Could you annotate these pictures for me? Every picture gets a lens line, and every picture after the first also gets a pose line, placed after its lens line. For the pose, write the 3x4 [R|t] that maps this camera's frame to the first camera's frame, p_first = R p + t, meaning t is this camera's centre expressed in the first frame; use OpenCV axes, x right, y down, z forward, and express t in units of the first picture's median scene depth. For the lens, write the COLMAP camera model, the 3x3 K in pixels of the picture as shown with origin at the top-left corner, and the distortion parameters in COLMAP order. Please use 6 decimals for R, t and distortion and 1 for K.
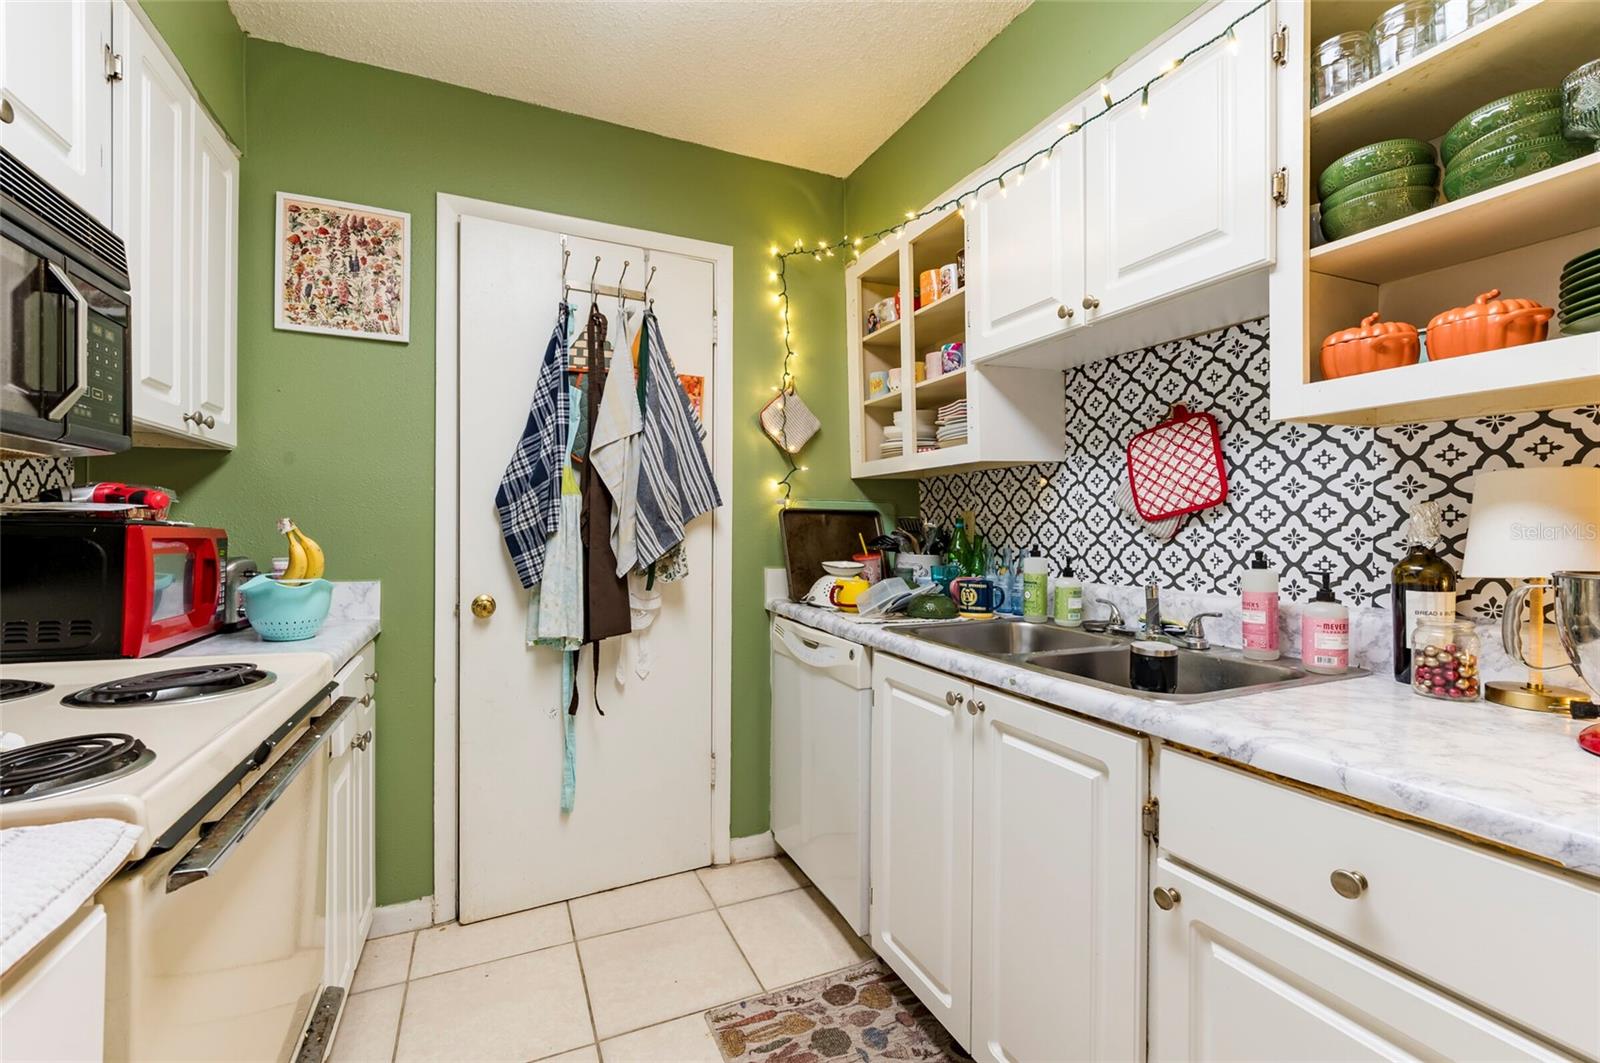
lens RADIAL K [[689.8, 0, 807.7], [0, 689.8, 530.5], [0, 0, 1]] dist [-0.001164, -0.000357]
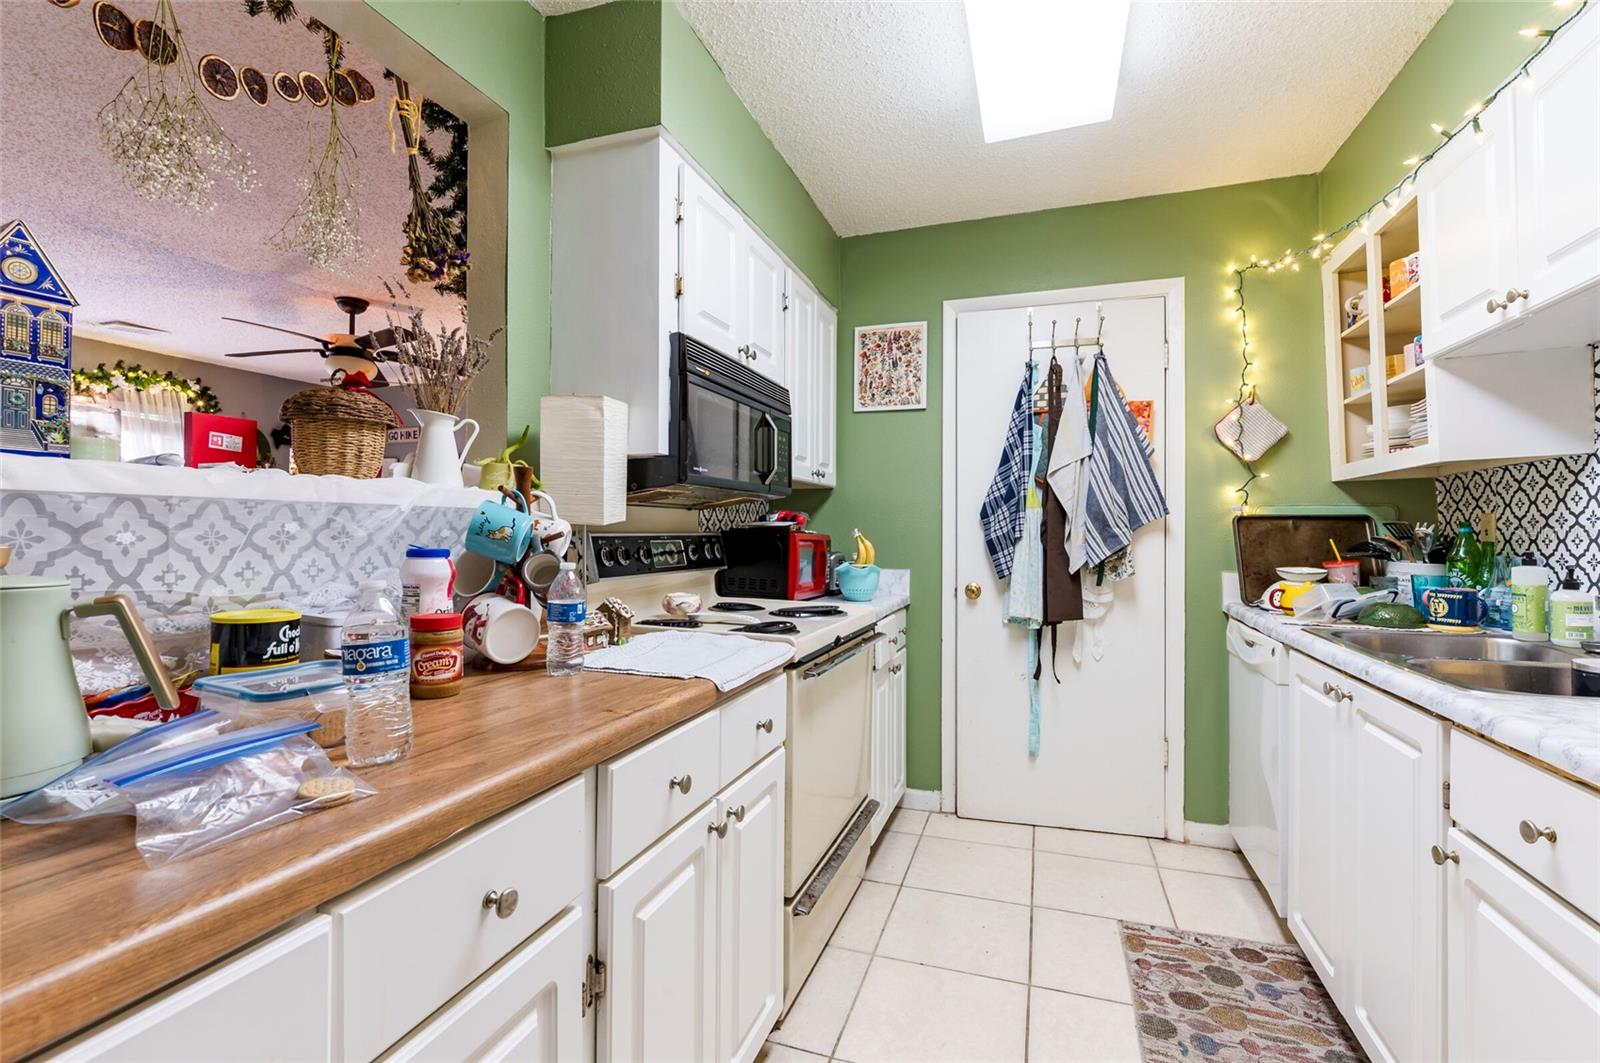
lens RADIAL K [[724.9, 0, 797.5], [0, 724.9, 530.6], [0, 0, 1]] dist [-0.001569, -0.001843]
pose [[0.722858, -0.005817, -0.690972, 0.289635], [-0.001624, 0.999947, -0.010117, 0.004219], [0.690994, 0.008436, 0.722811, -0.304394]]
